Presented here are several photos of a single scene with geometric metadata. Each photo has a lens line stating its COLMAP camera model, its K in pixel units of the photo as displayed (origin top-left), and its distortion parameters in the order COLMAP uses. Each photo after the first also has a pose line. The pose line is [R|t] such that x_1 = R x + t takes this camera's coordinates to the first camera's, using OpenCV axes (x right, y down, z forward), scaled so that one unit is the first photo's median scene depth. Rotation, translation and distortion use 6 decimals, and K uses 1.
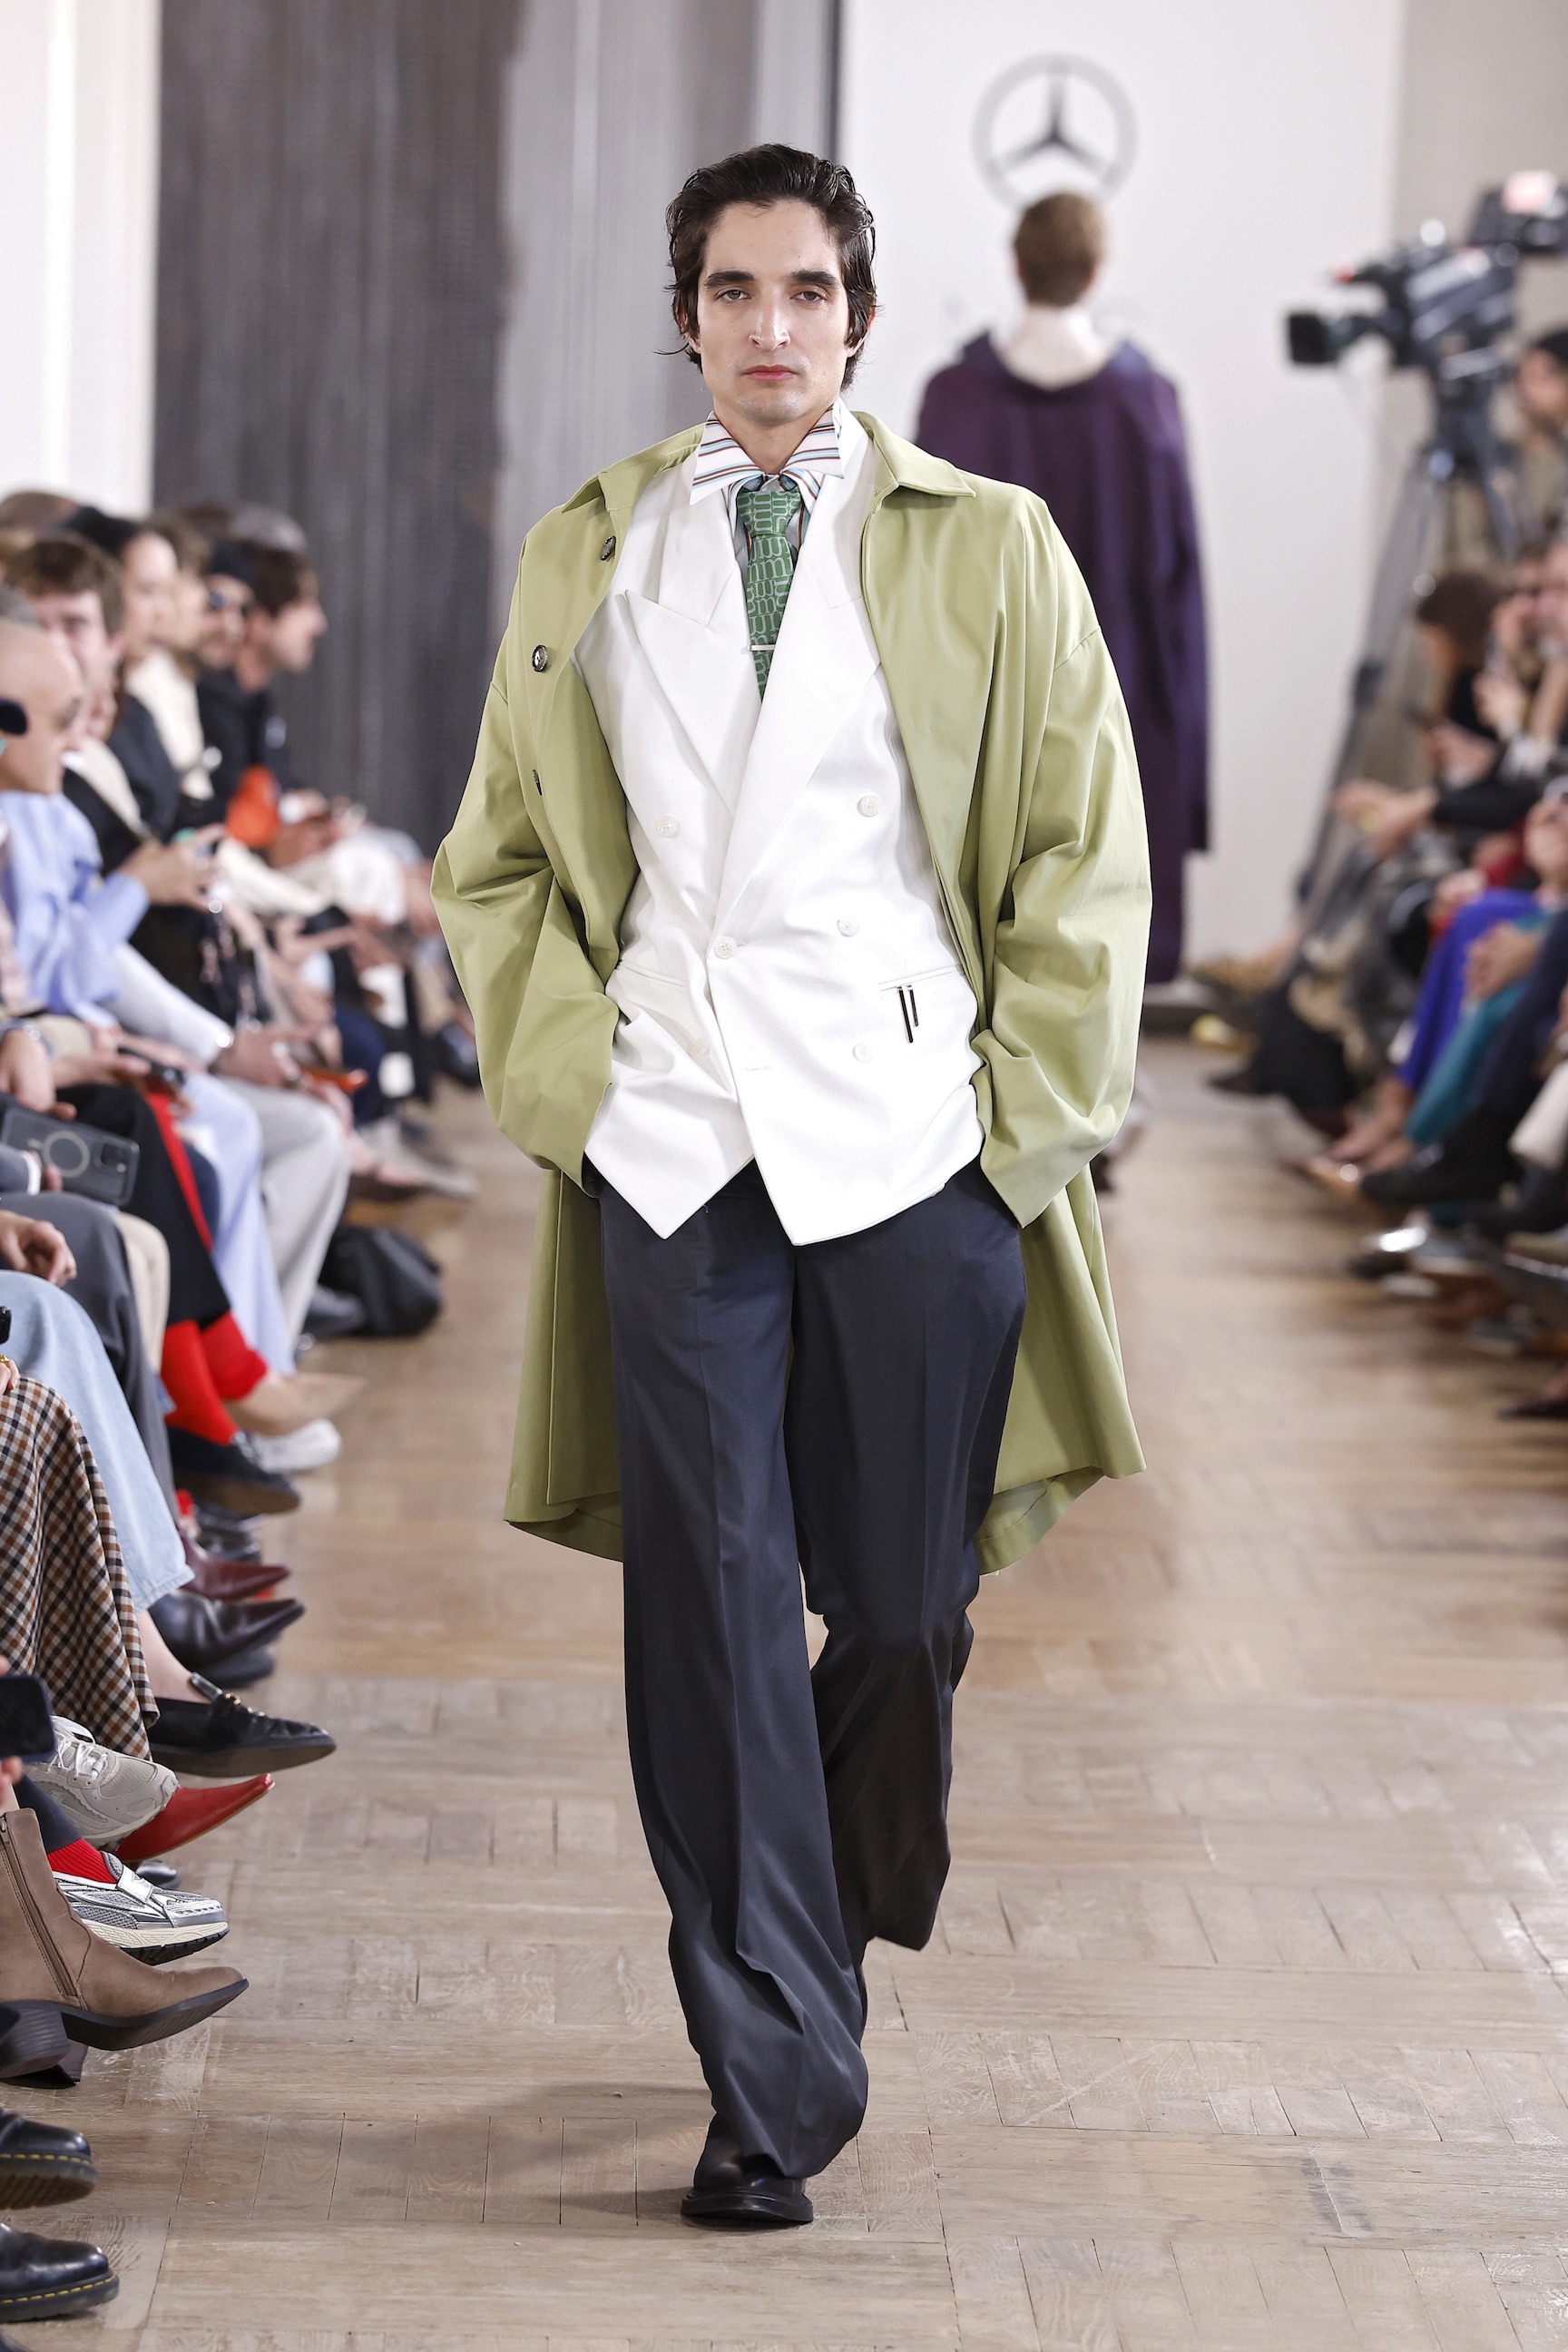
lens RADIAL K [[13735.8, 0, 833.8], [0, 13735.8, 1113.9], [0, 0, 1]] dist [2.180601, -2.452646]
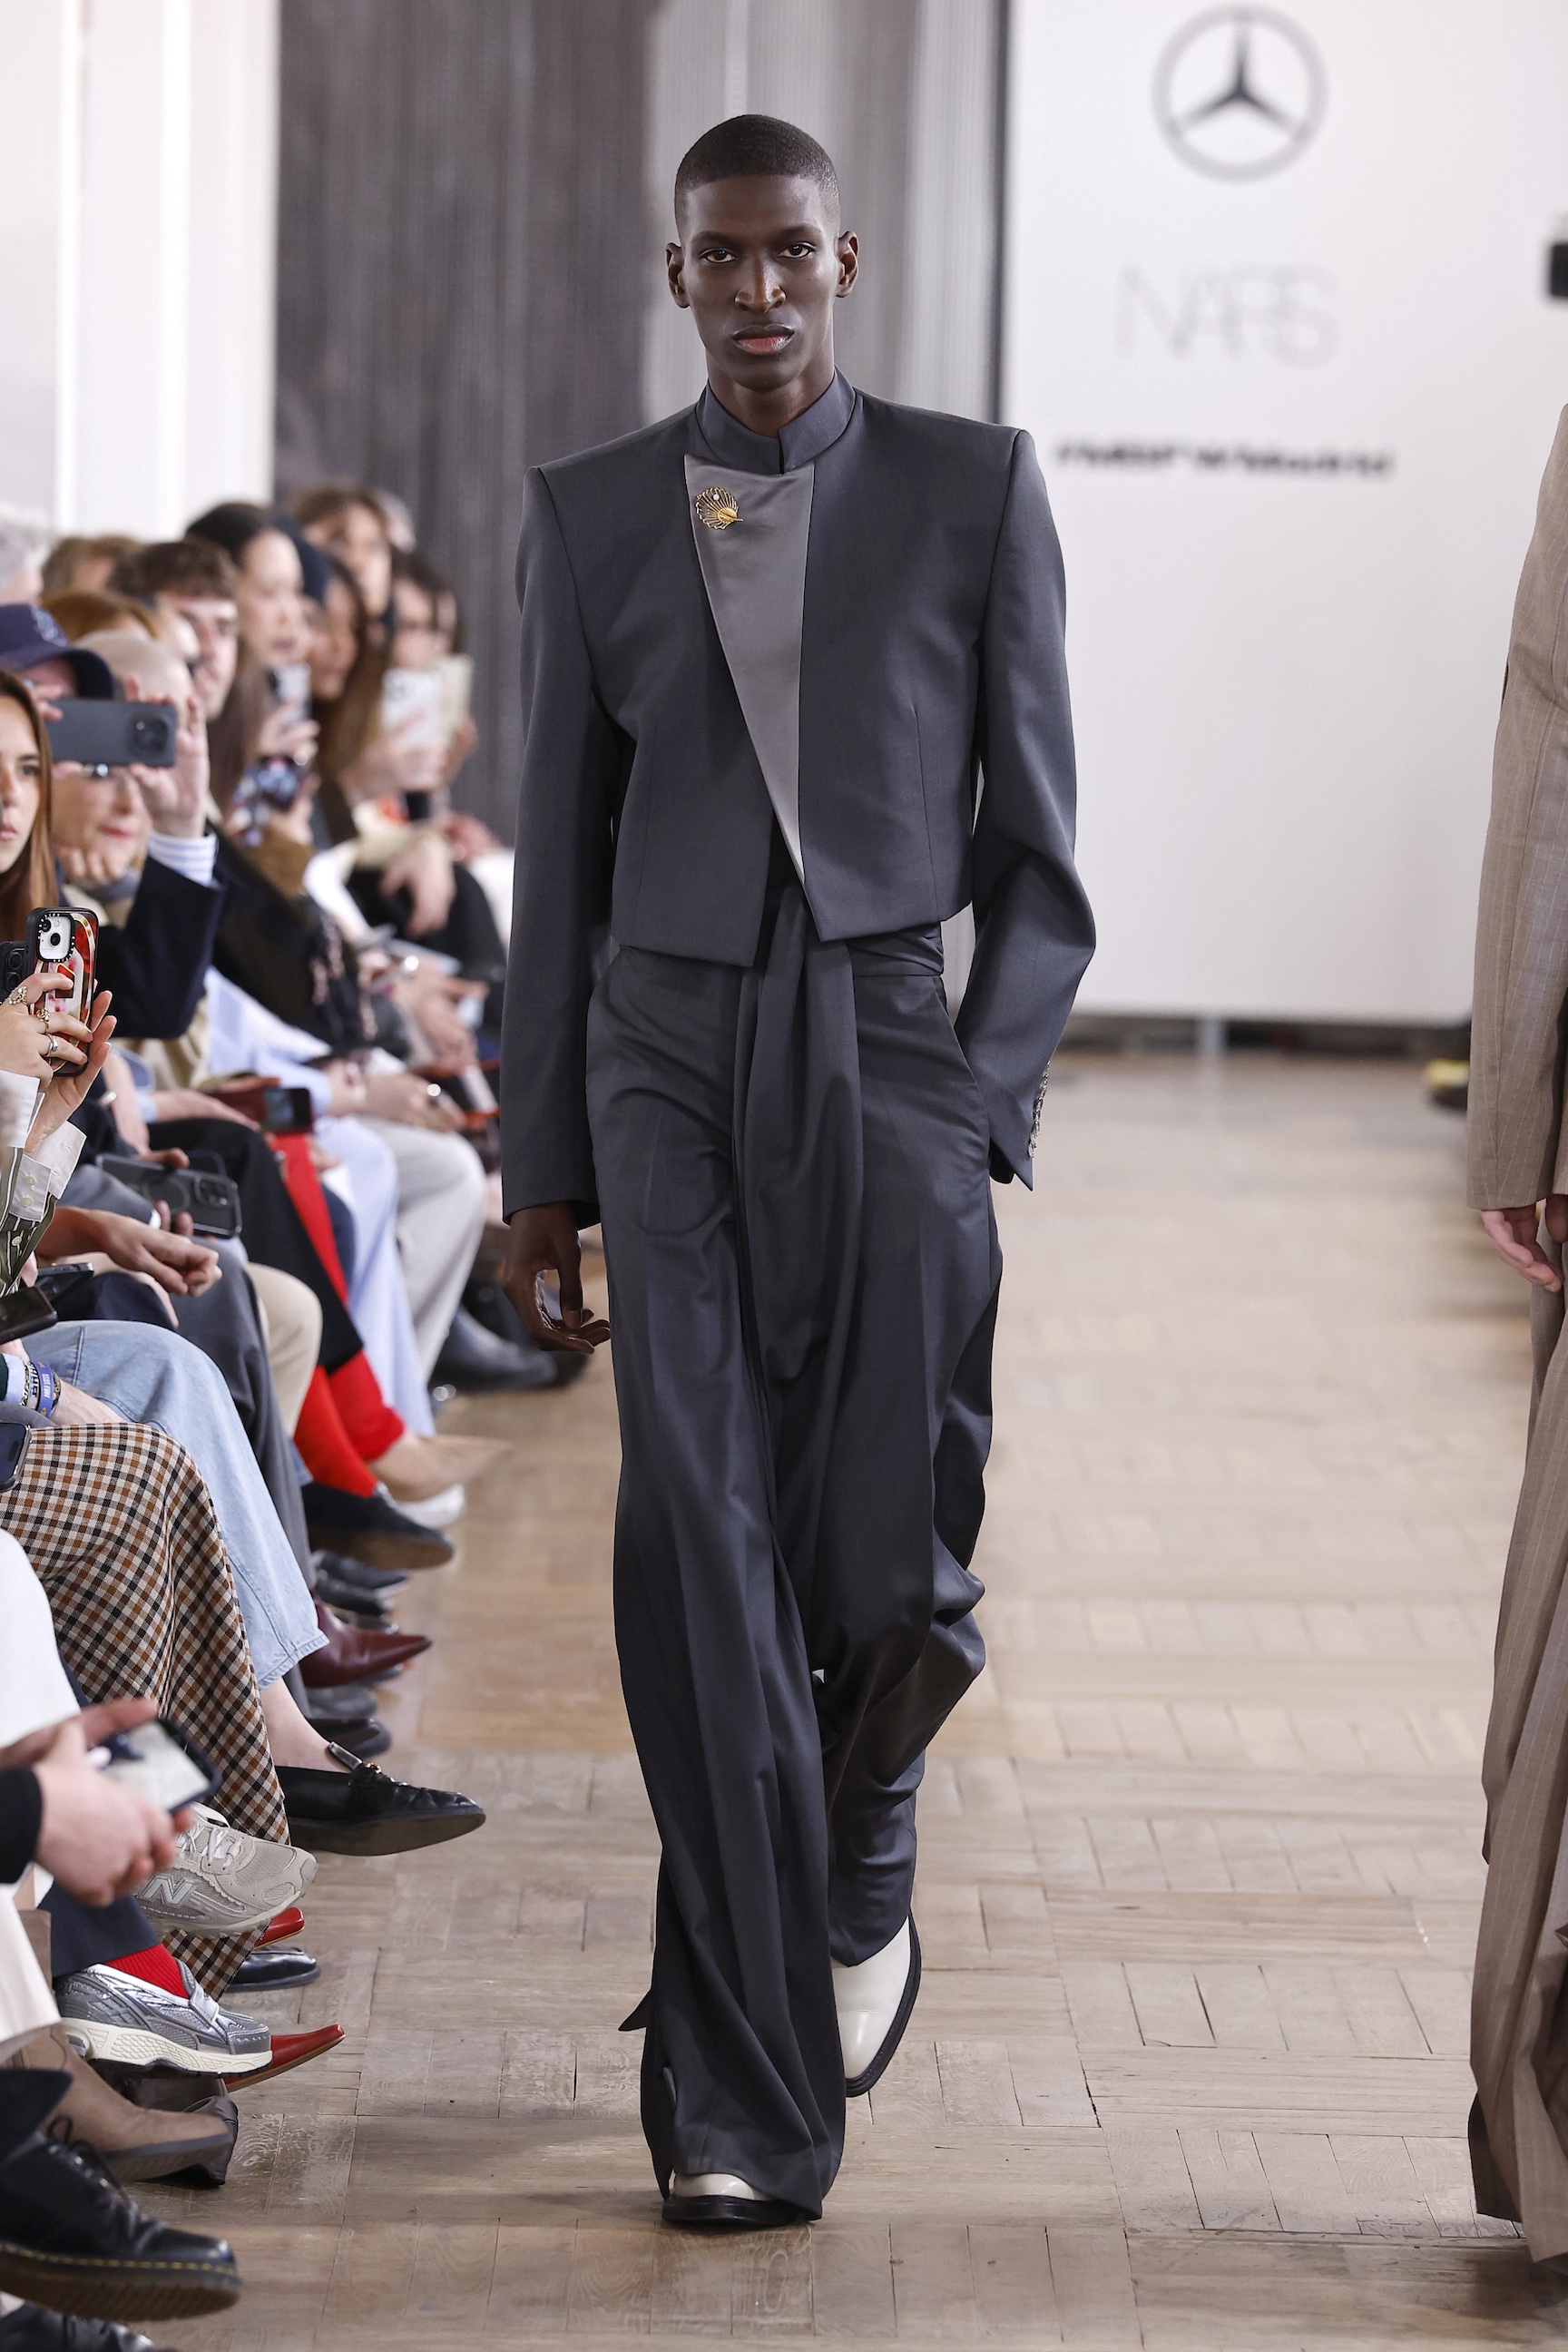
lens RADIAL K [[13202.9, 0, 740.6], [0, 13202.9, 1177.2], [0, 0, 1]] dist [1.929468, -10.217337]
pose [[0.999797, -0.009837, -0.017611, -0.002398], [0.009891, 0.999947, 0.002998, -0.000715], [0.017581, -0.003172, 0.999840, 0.102089]]
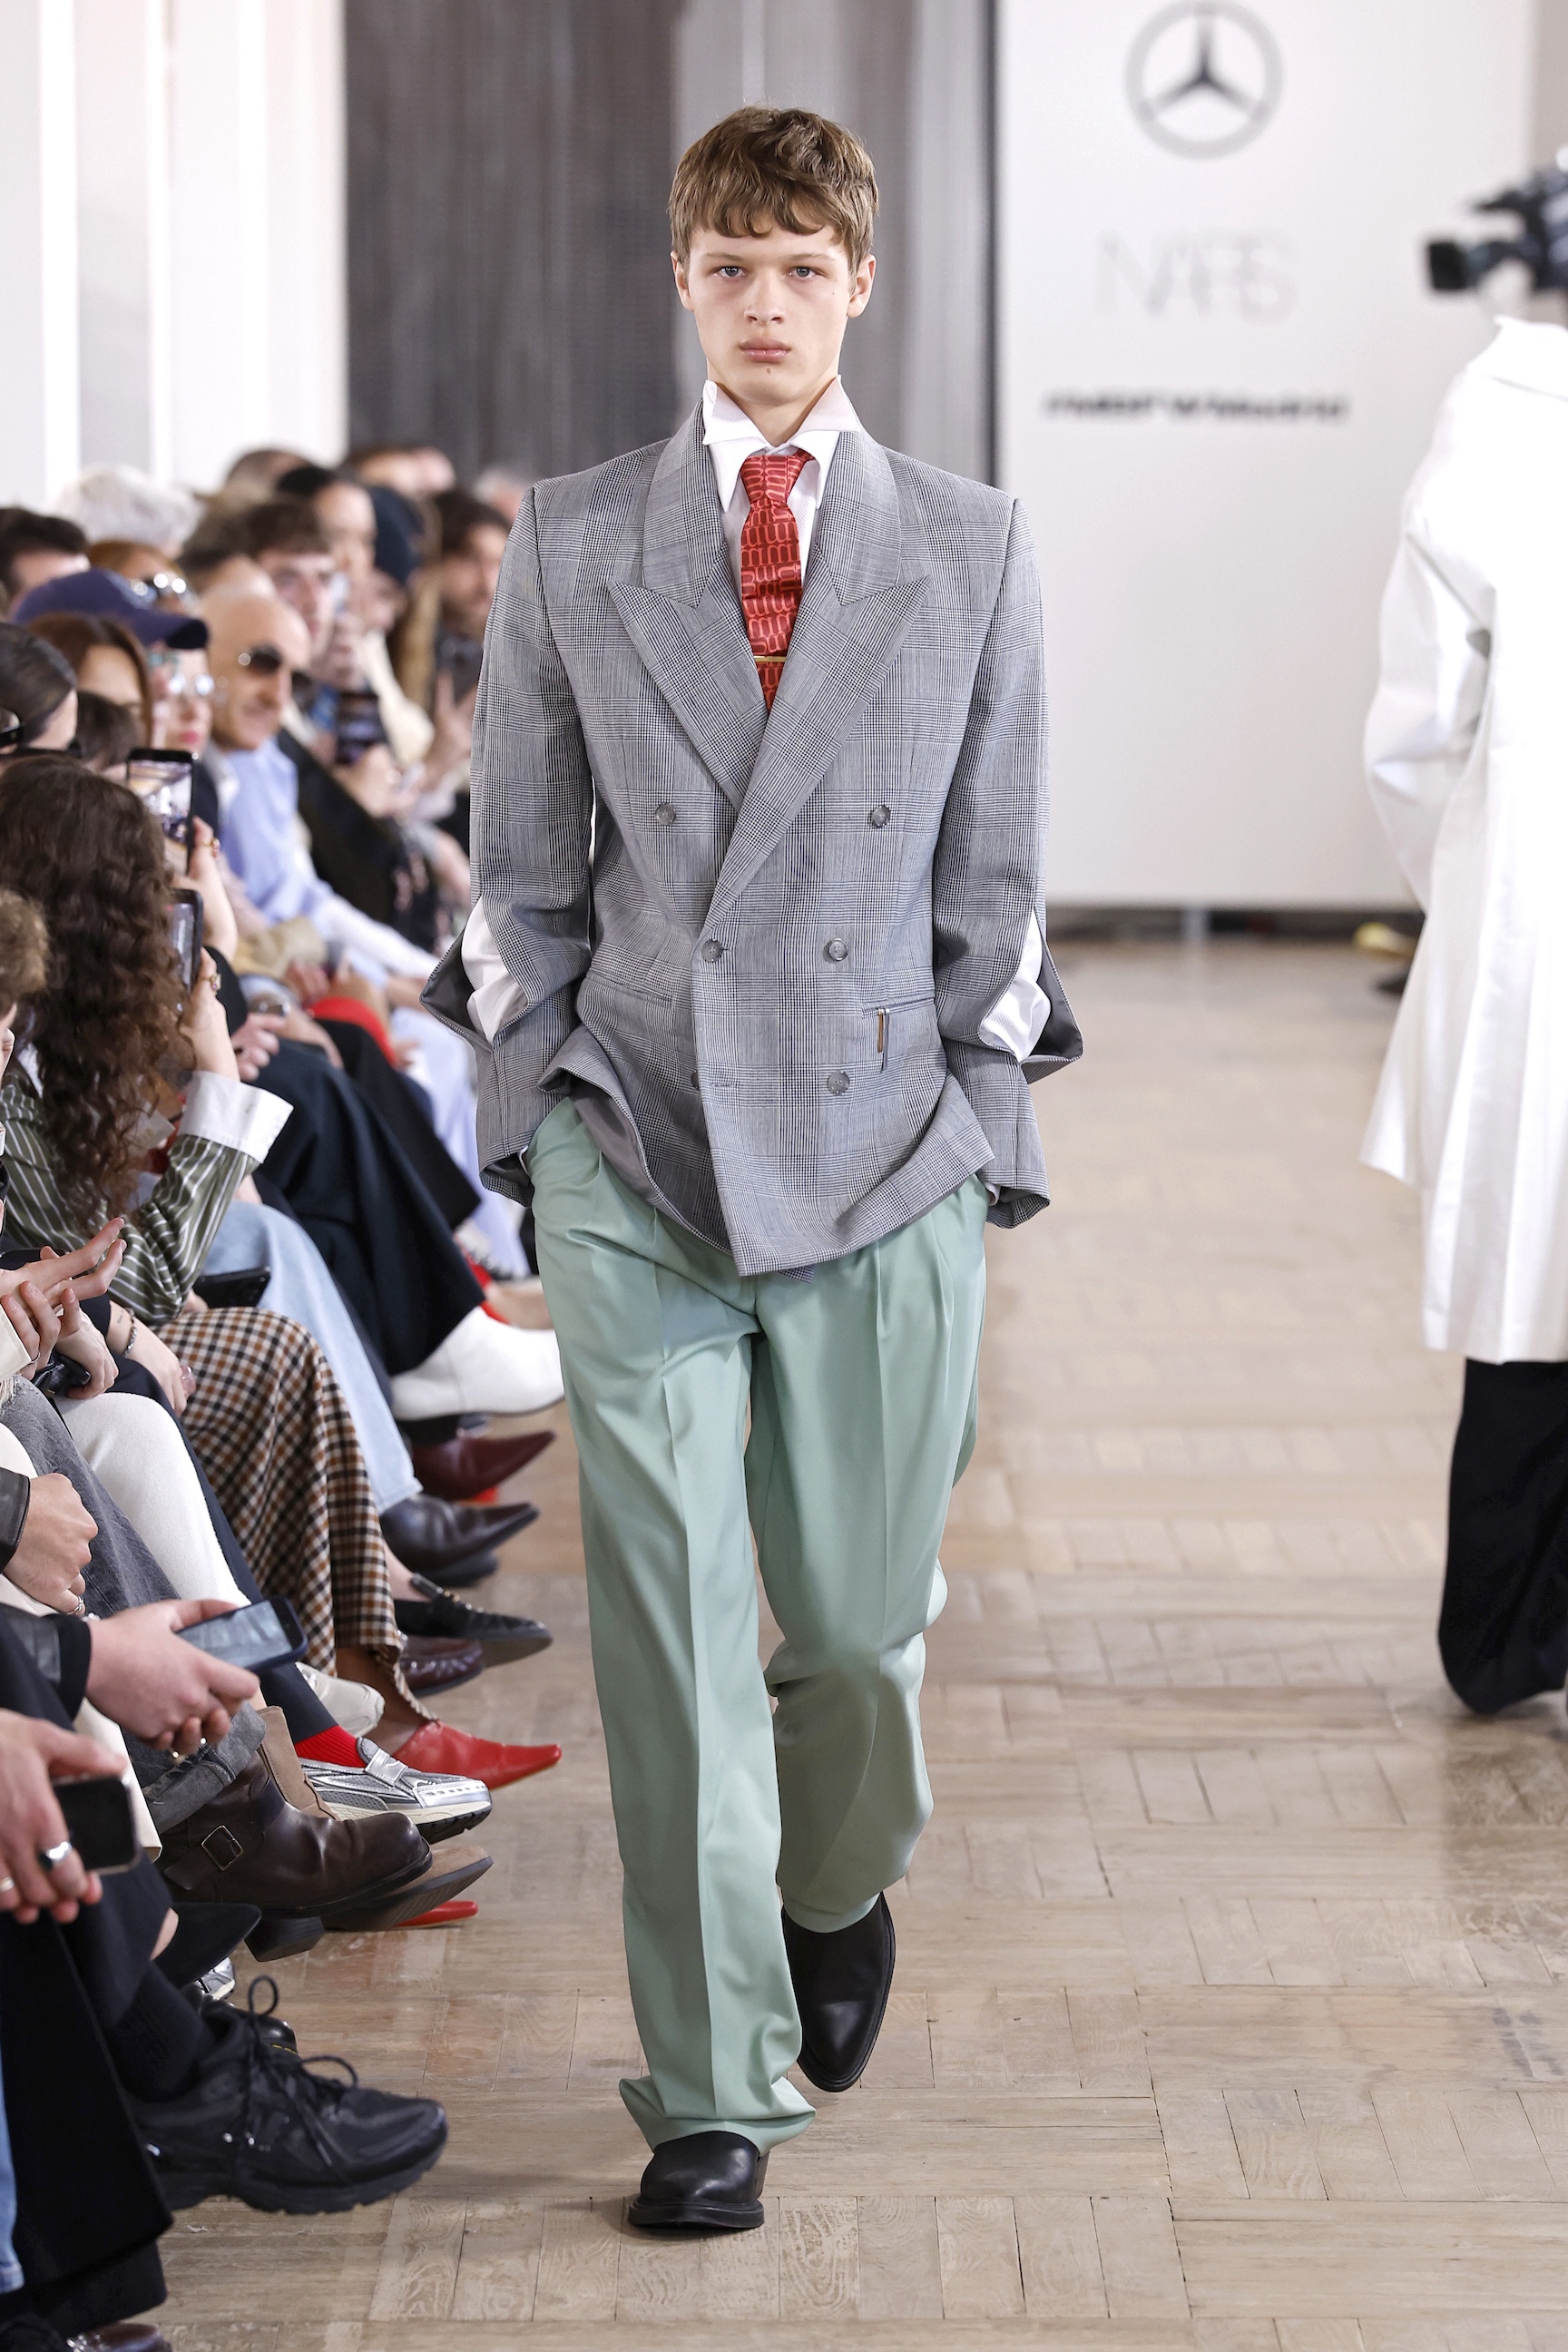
lens RADIAL K [[13748.3, 0, 893.7], [0, 13748.3, 1093.3], [0, 0, 1]] dist [2.265423, -11.498610]
pose [[0.999510, -0.029554, -0.010290, 0.001409], [0.029634, 0.999532, 0.007645, -0.003123], [0.010059, -0.007946, 0.999918, -0.047240]]
